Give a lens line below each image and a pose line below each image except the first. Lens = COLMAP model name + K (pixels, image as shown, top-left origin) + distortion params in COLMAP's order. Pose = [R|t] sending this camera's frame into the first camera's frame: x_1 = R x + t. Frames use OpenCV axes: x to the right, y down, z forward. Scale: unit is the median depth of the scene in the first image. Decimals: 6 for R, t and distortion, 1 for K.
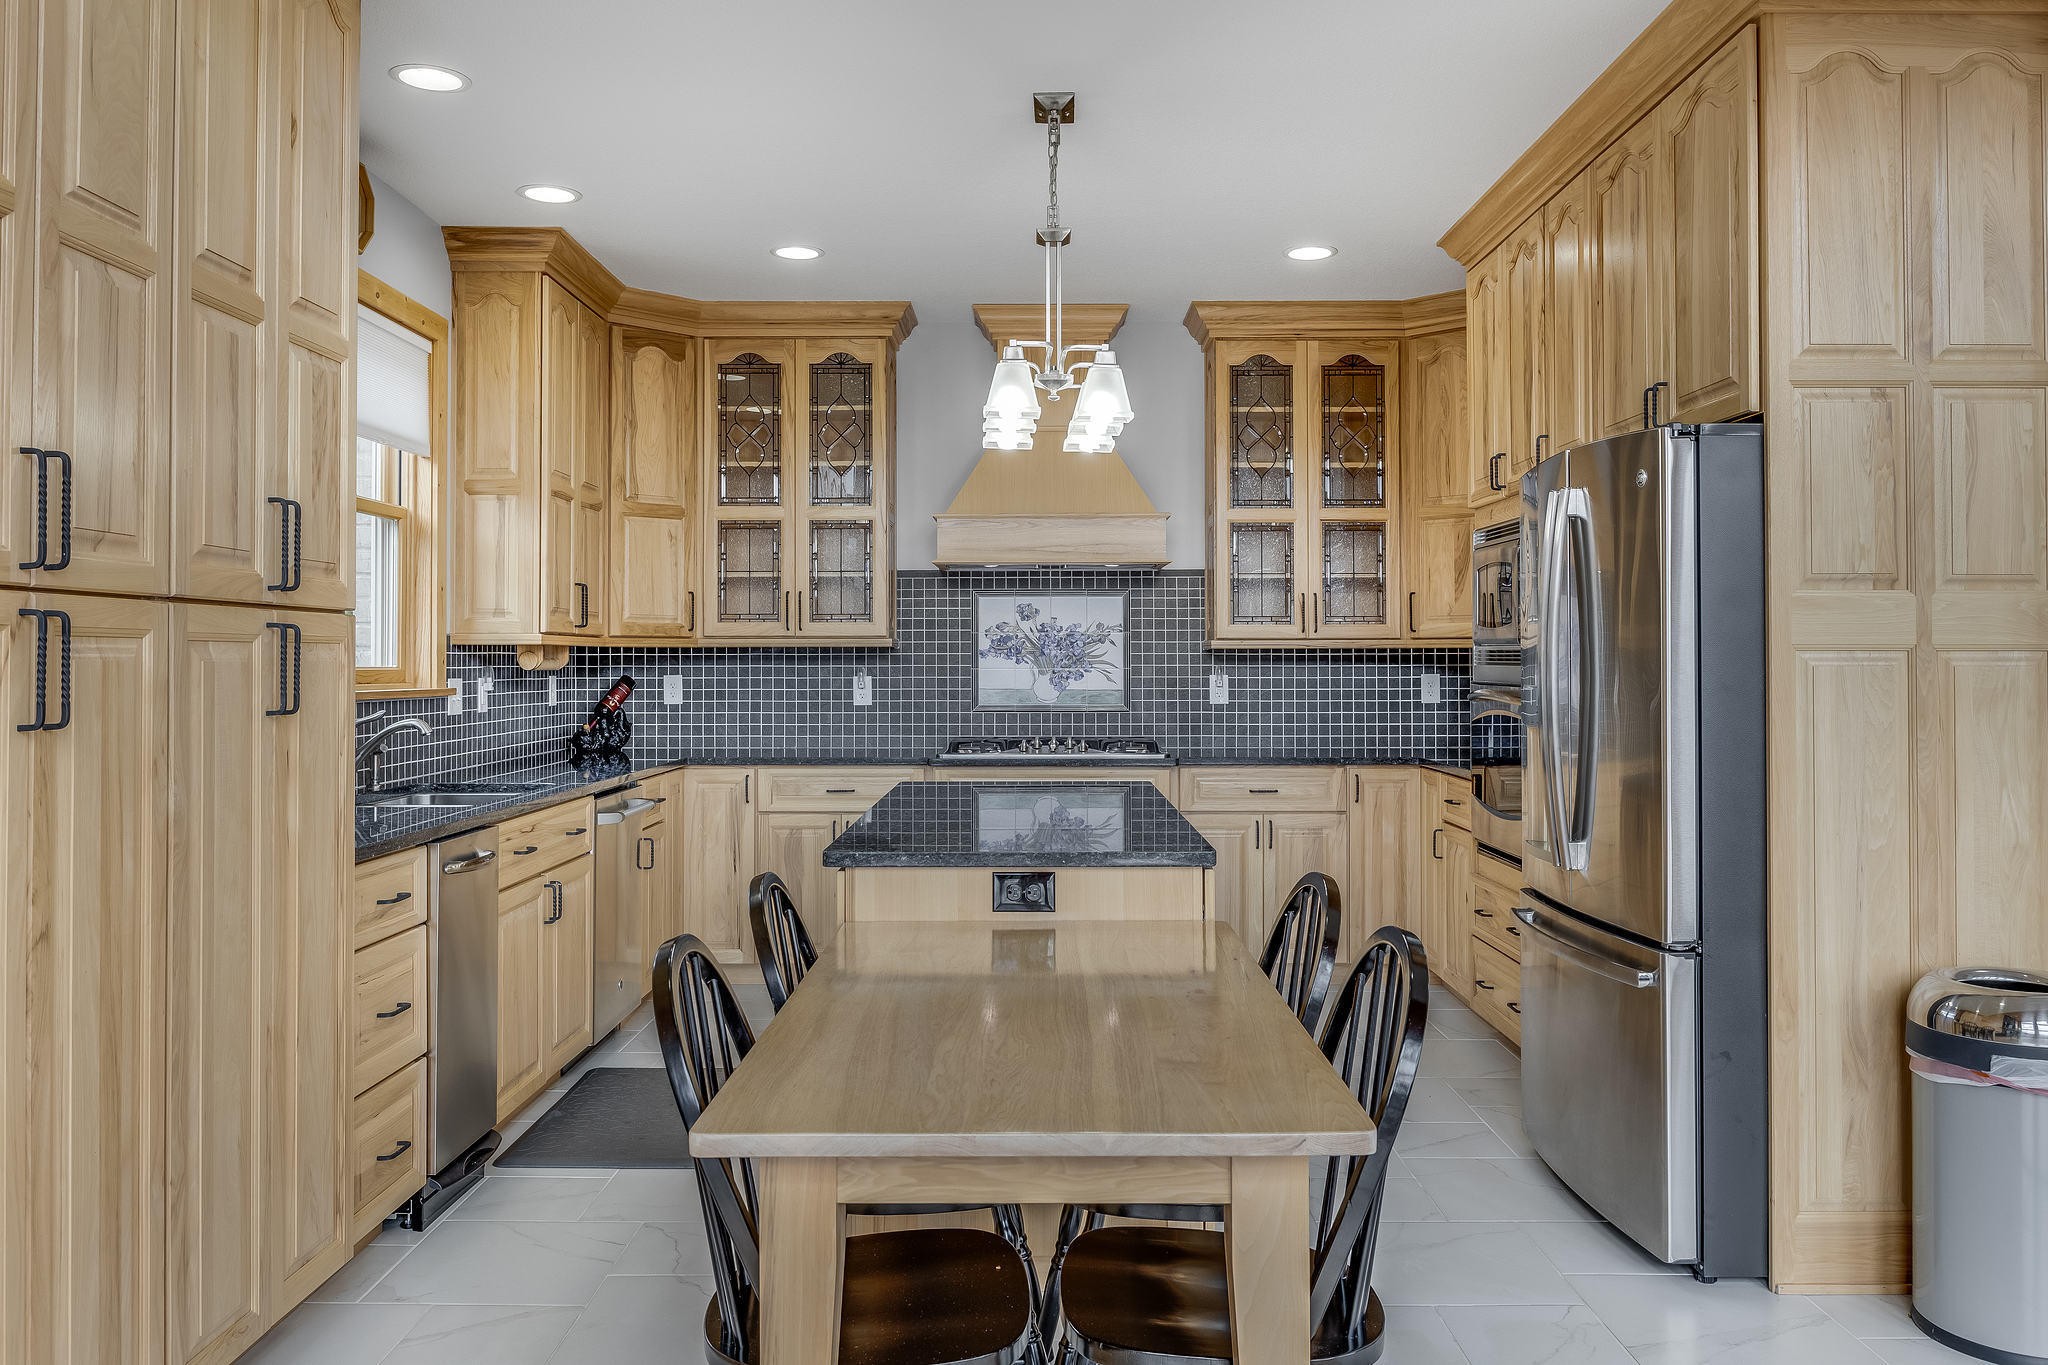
lens RADIAL K [[1564.1, 0, 1029.5], [0, 1564.1, 652.5], [0, 0, 1]] dist [-0.025183, 0.008544]
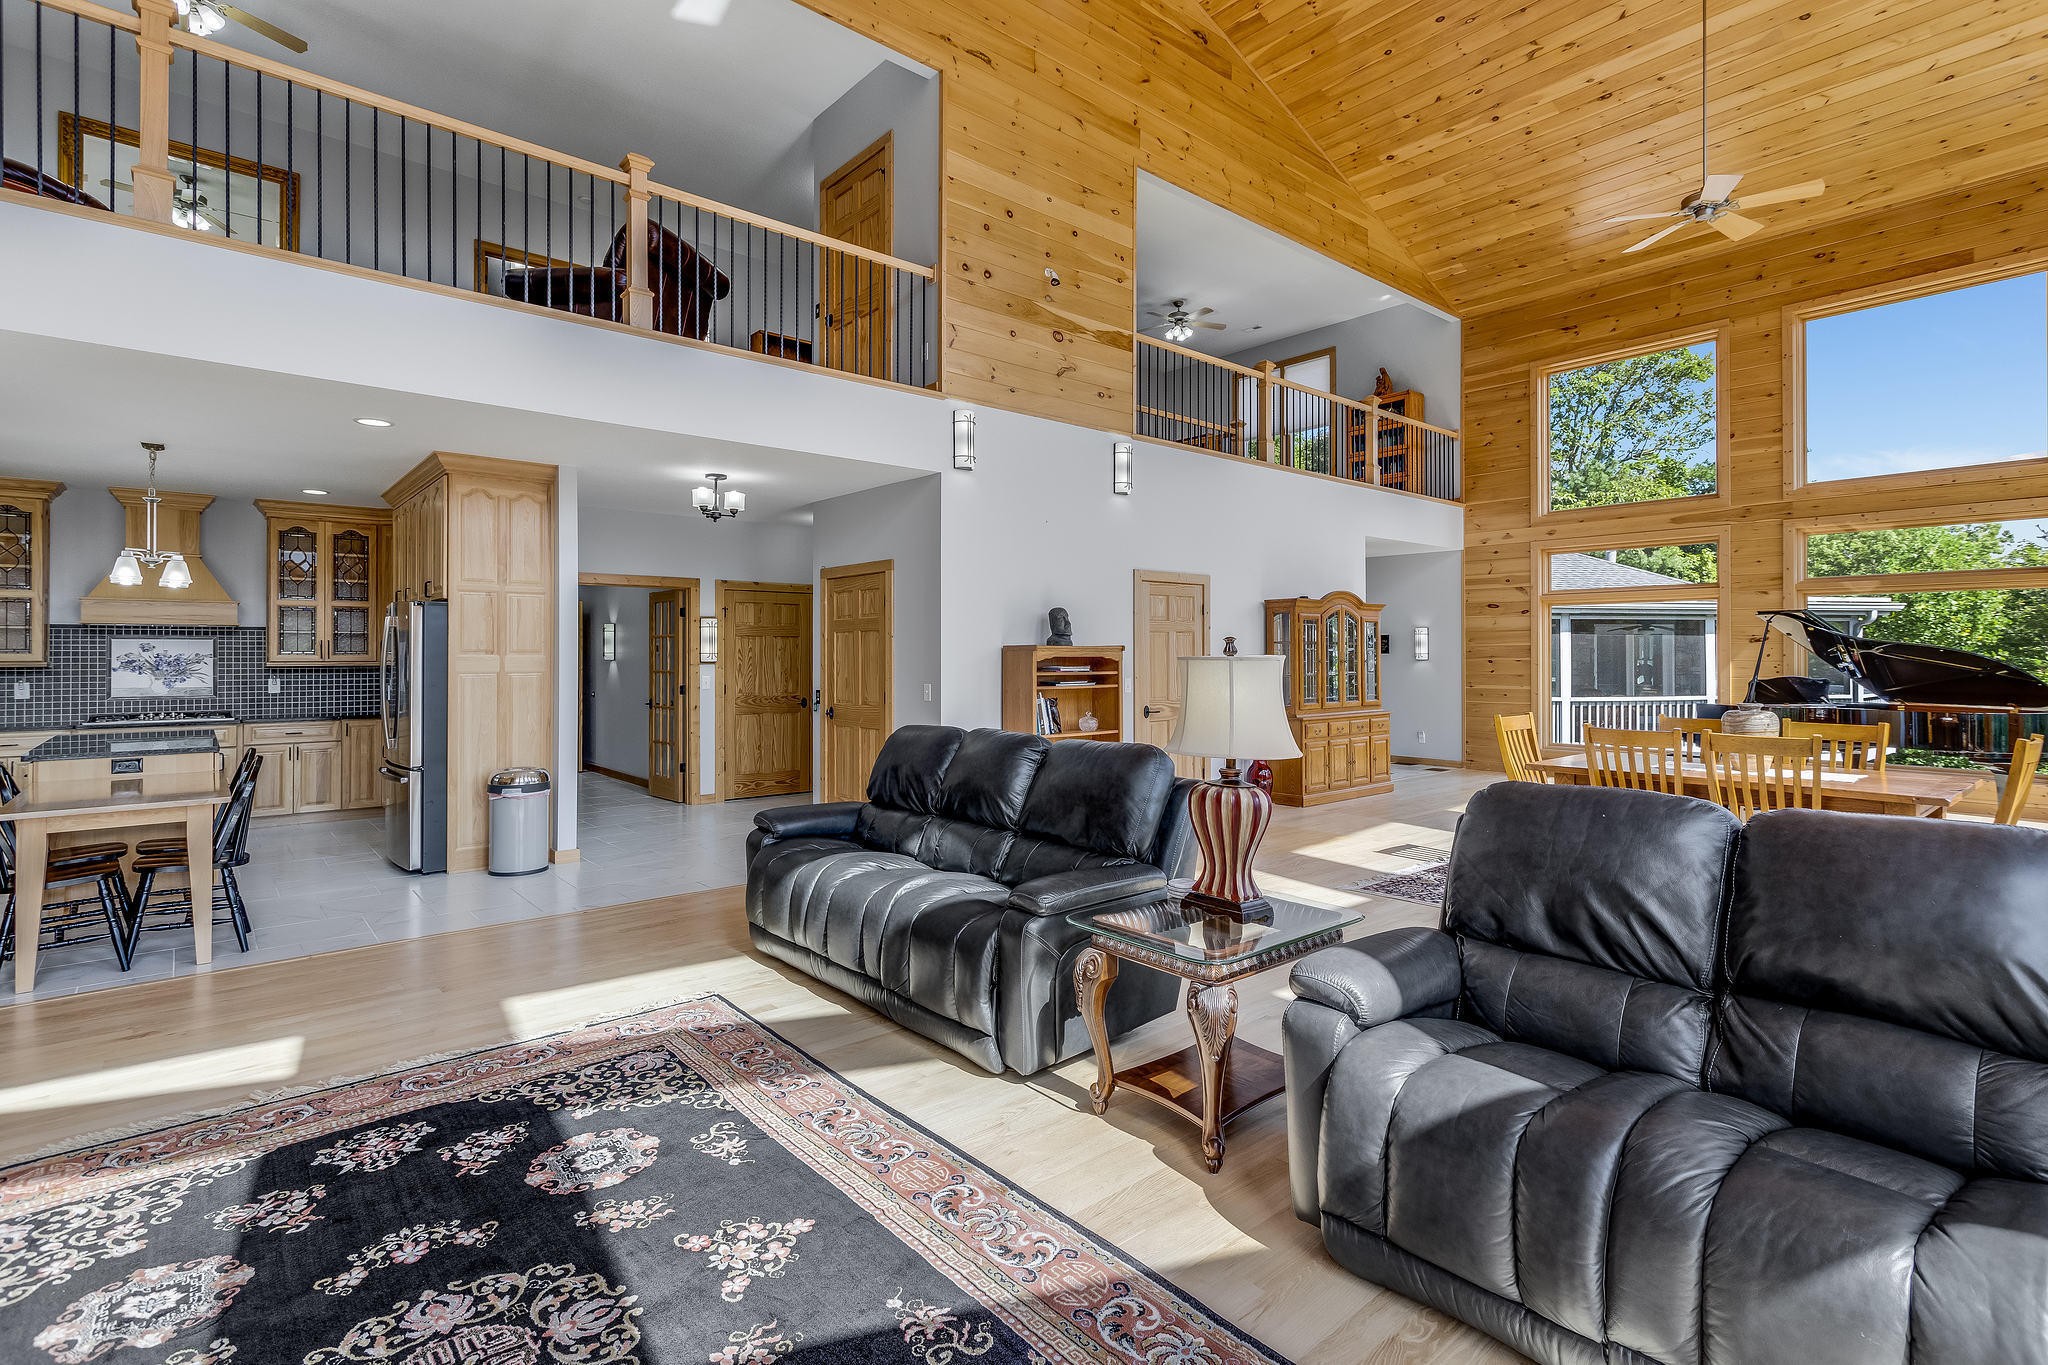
lens RADIAL K [[983.9, 0, 1052.2], [0, 983.9, 645.1], [0, 0, 1]] dist [0.002623, 0.000668]
pose [[0.751423, 0.006856, 0.659786, 0.036402], [-0.002536, 0.999969, -0.007503, -0.023906], [-0.659816, 0.003965, 0.751416, -0.676081]]
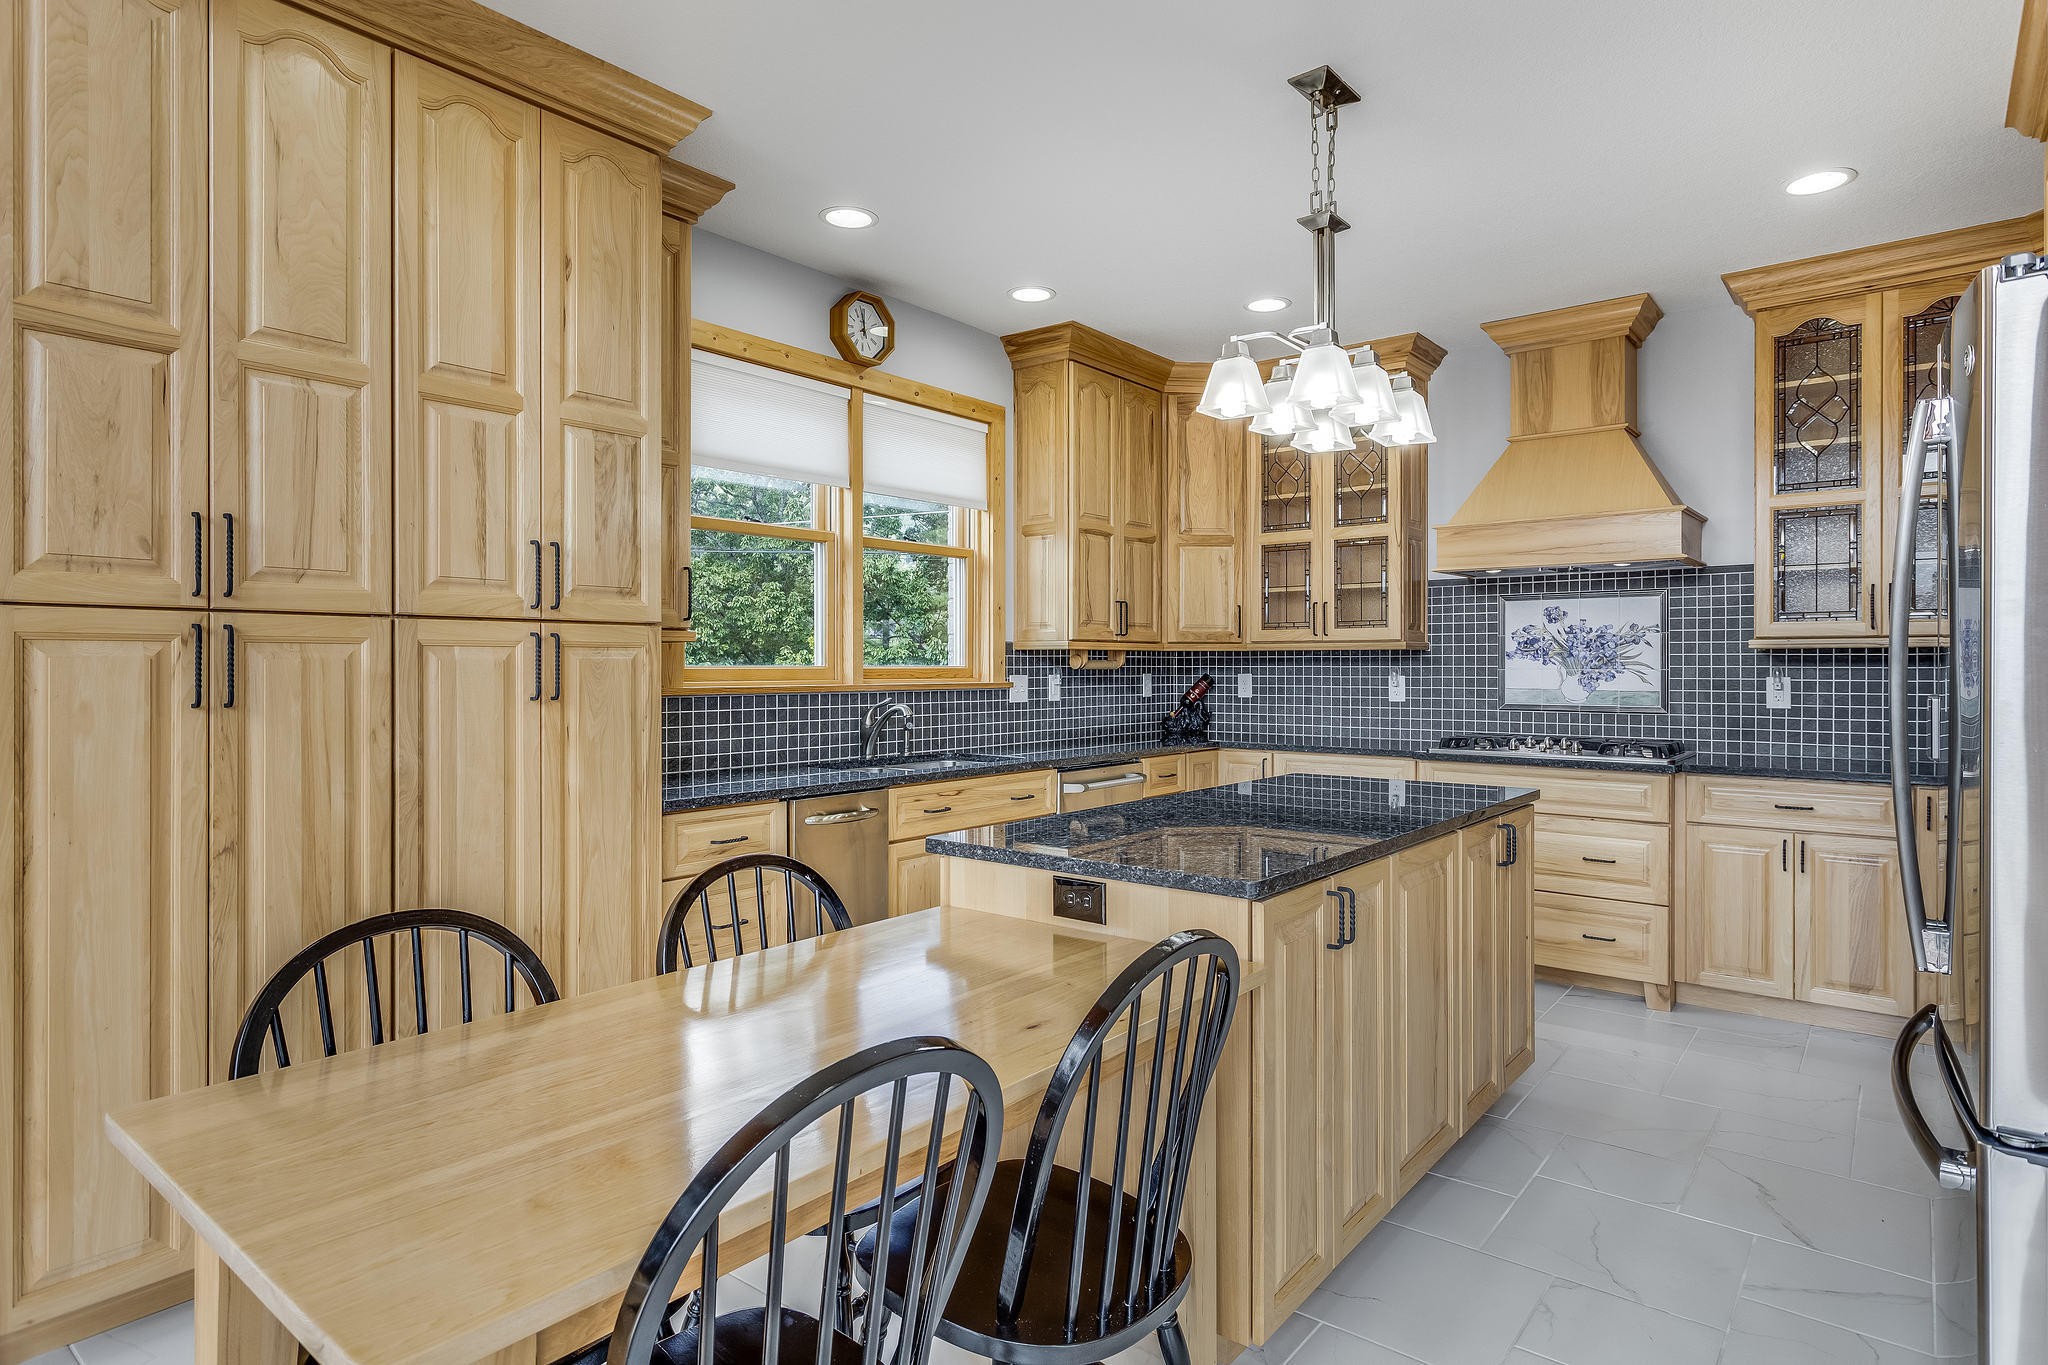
lens RADIAL K [[1107.1, 0, 1024.7], [0, 1107.1, 672.3], [0, 0, 1]] dist [-0.001577, 0.003084]
pose [[0.777142, 0.004946, -0.629306, 0.196909], [0.003236, 0.999924, 0.011855, 0.002503], [0.629317, -0.011250, 0.777067, 0.221955]]
